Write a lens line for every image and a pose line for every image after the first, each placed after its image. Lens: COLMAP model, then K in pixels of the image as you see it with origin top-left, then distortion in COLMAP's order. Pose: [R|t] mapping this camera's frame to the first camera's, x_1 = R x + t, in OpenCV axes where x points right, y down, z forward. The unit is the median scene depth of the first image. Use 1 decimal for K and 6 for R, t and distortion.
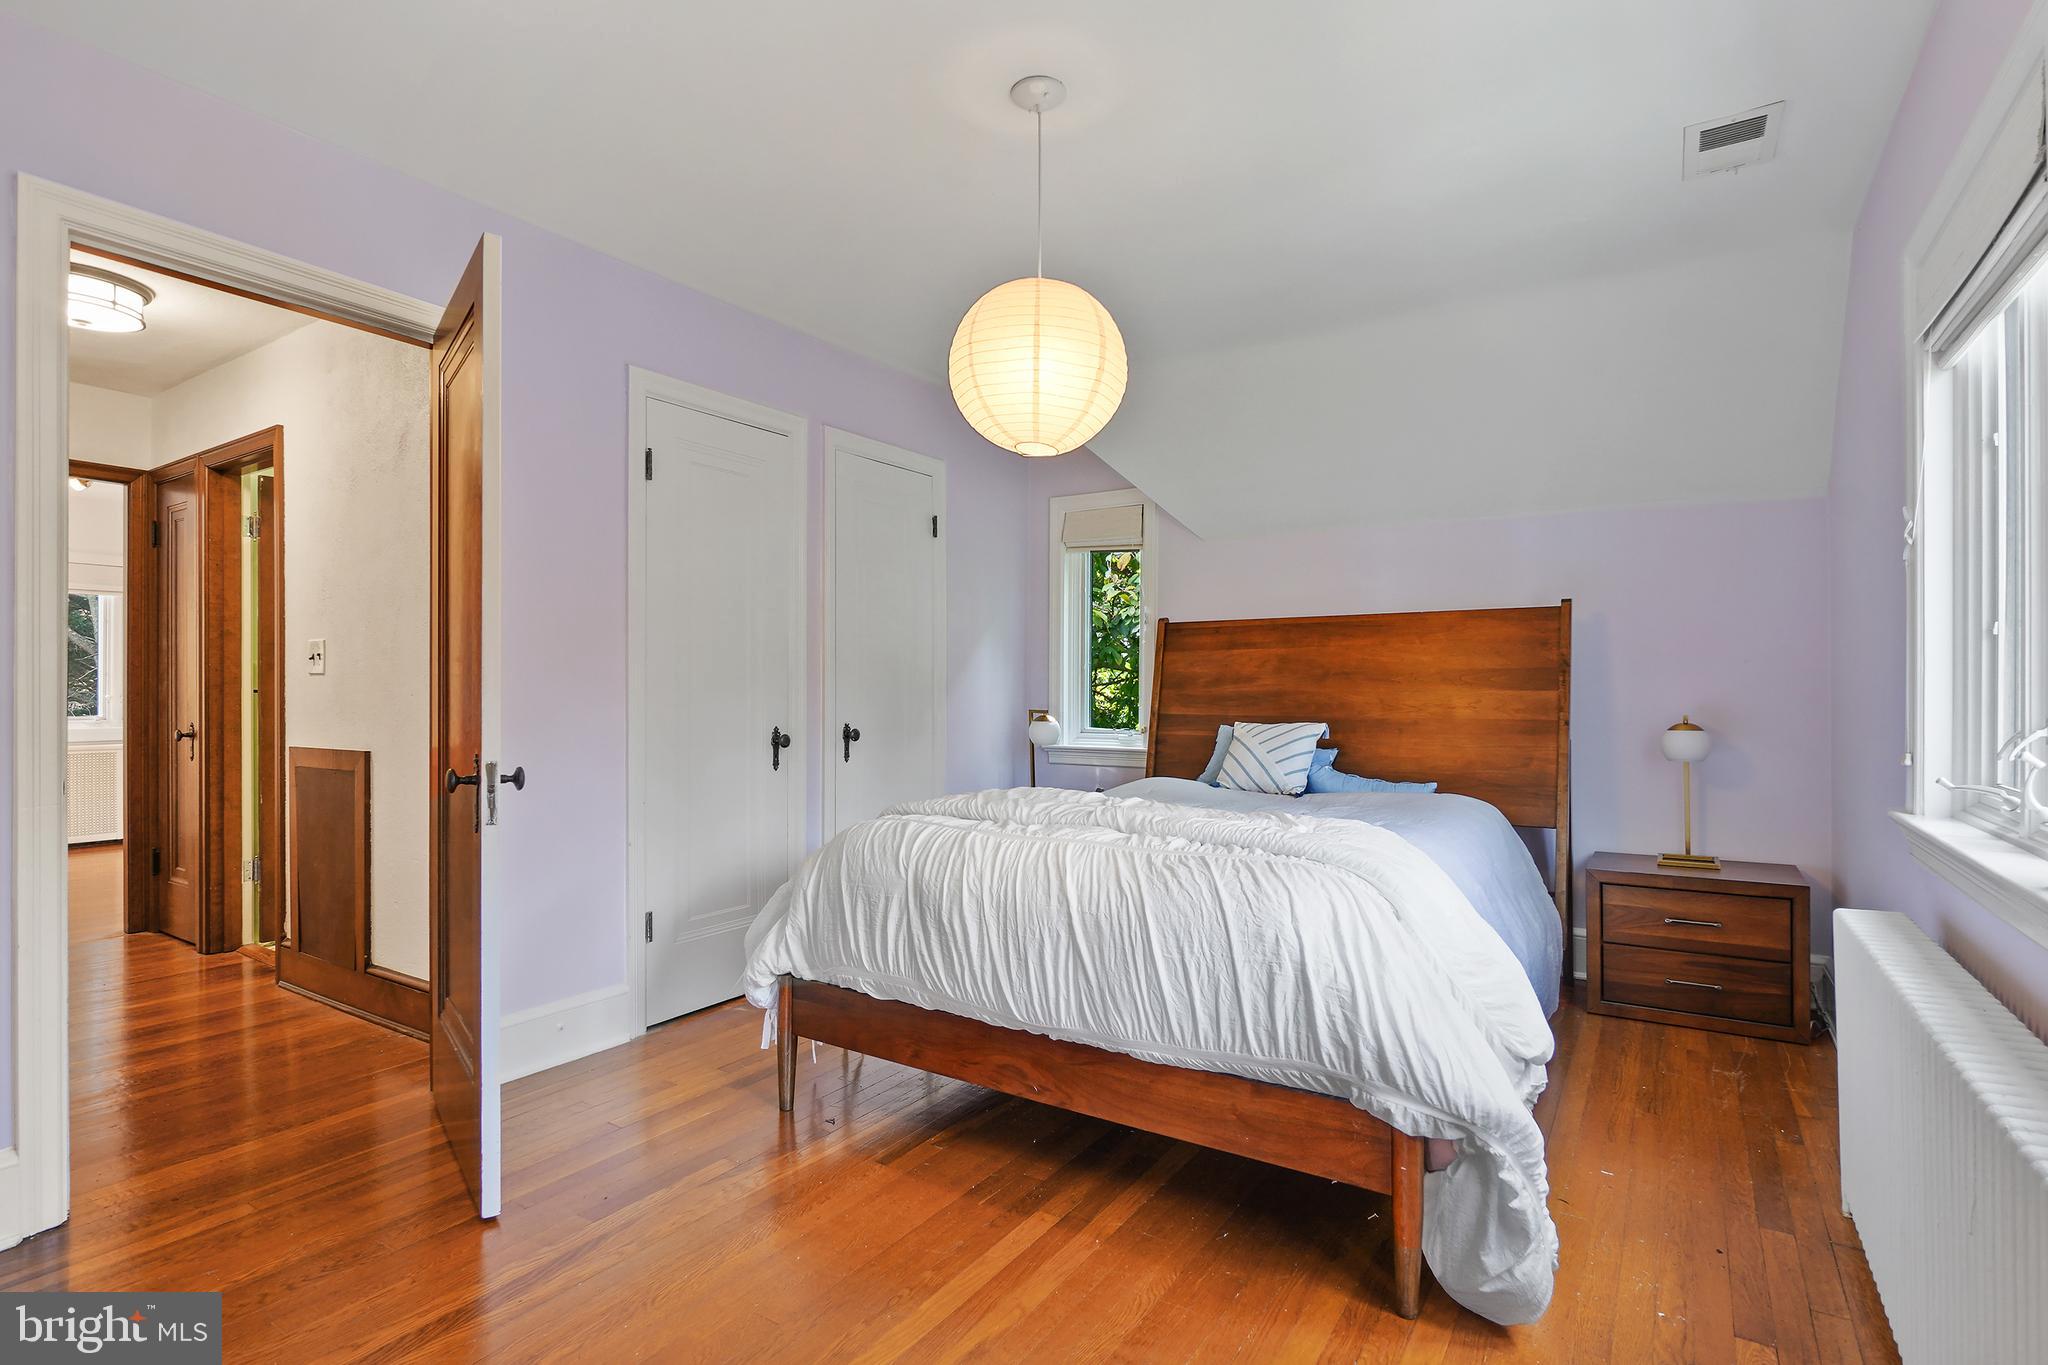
lens RADIAL K [[975.2, 0, 1032.0], [0, 975.2, 690.9], [0, 0, 1]] dist [-0.006225, -0.001061]
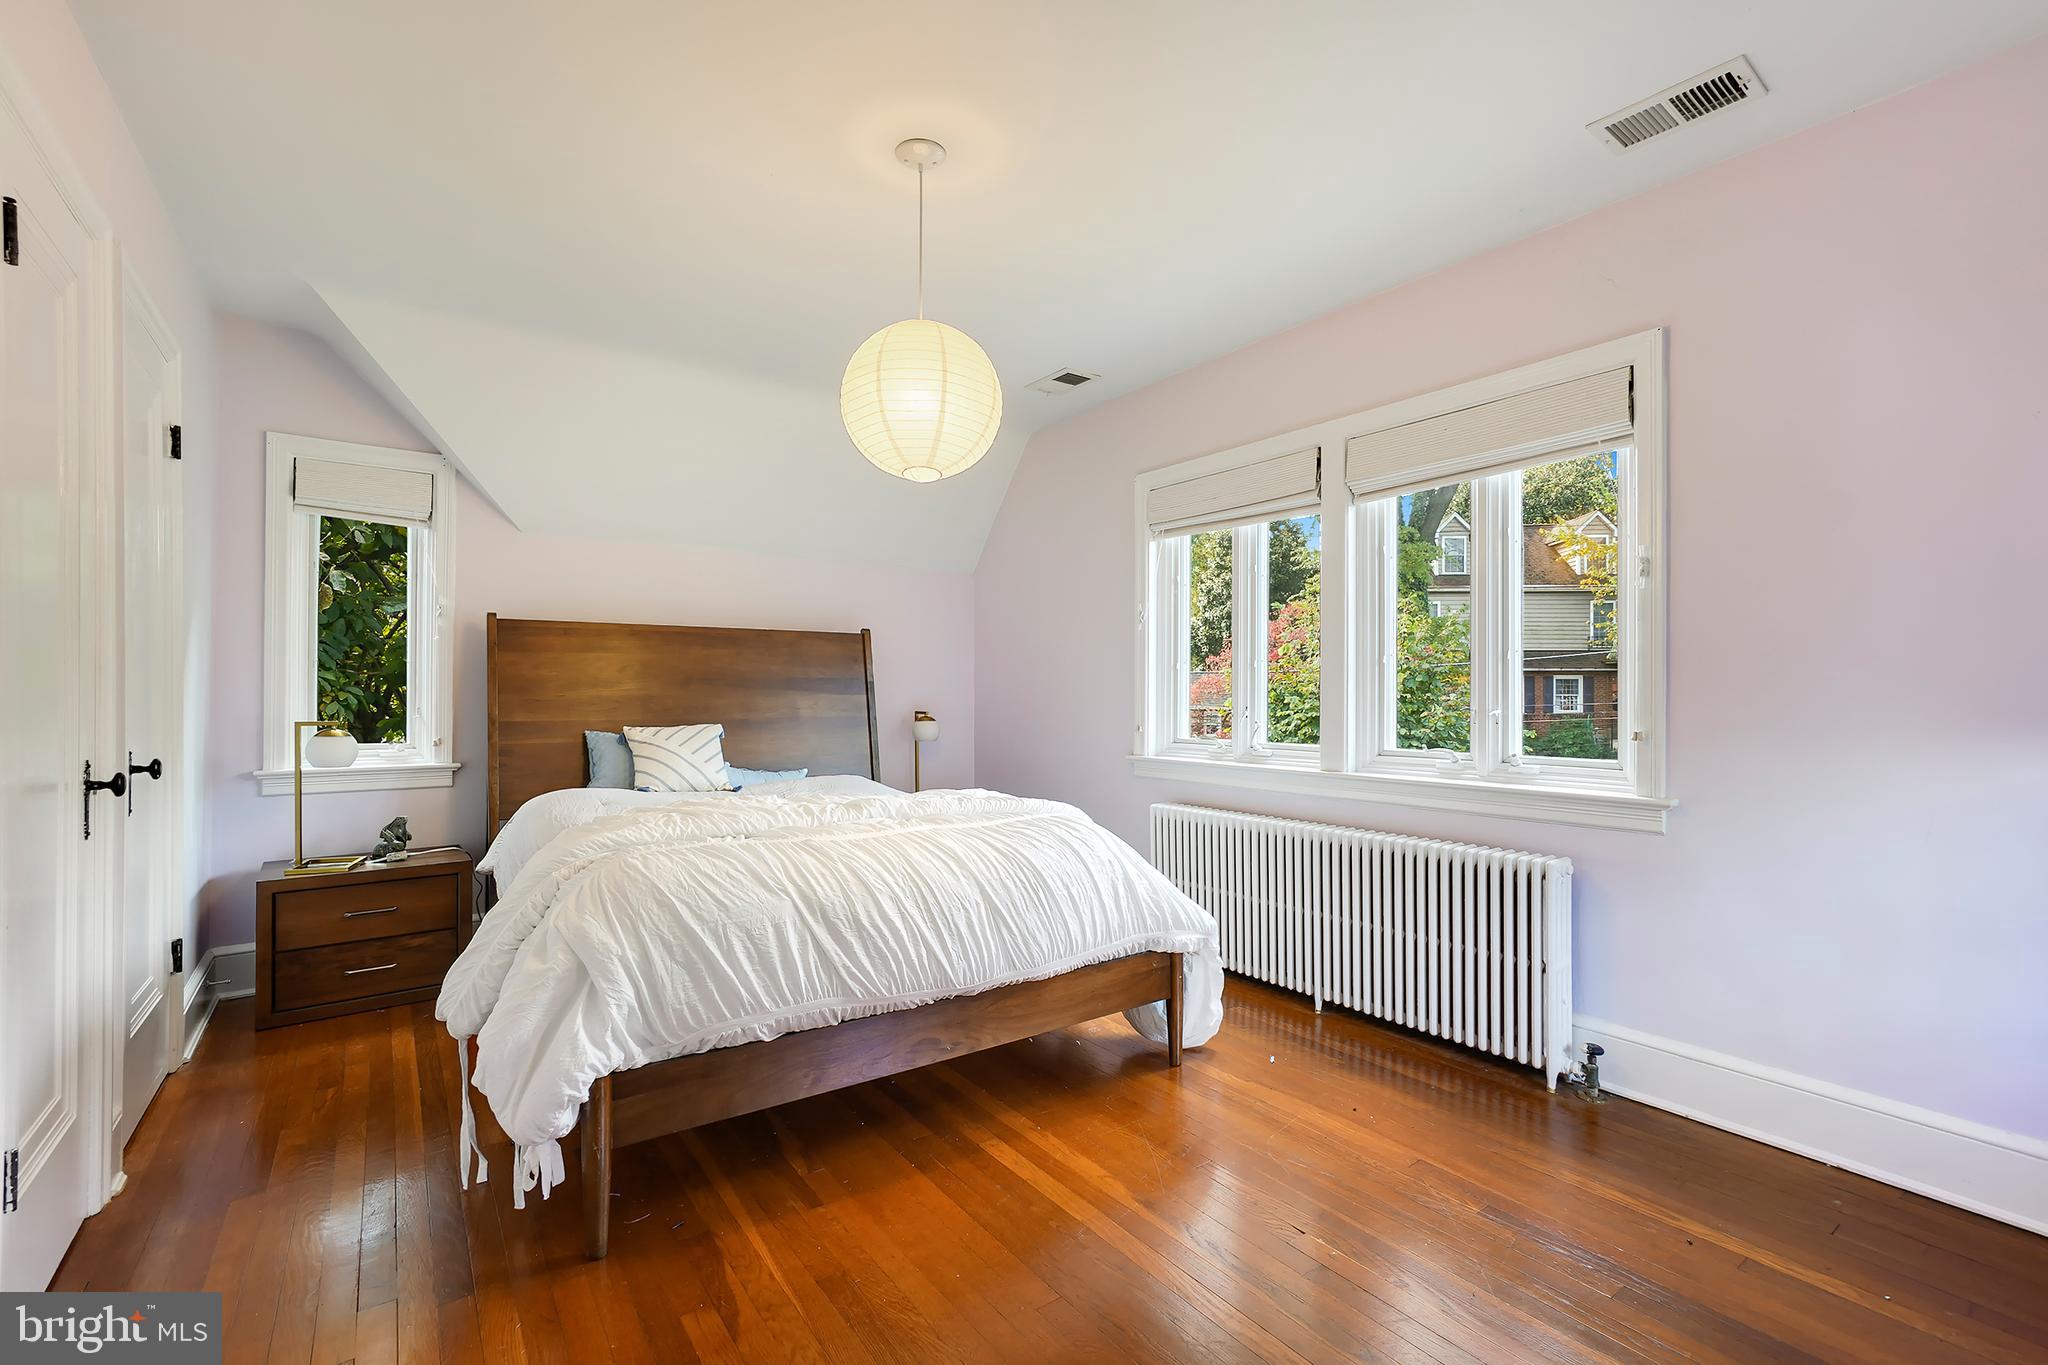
lens RADIAL K [[917.8, 0, 1024.6], [0, 917.8, 681.3], [0, 0, 1]] dist [-0.001099, -0.000011]
pose [[0.365100, 0.010191, 0.930913, -0.453792], [0.001993, 0.999929, -0.011728, -0.002237], [-0.930966, 0.006137, 0.365054, 0.248718]]
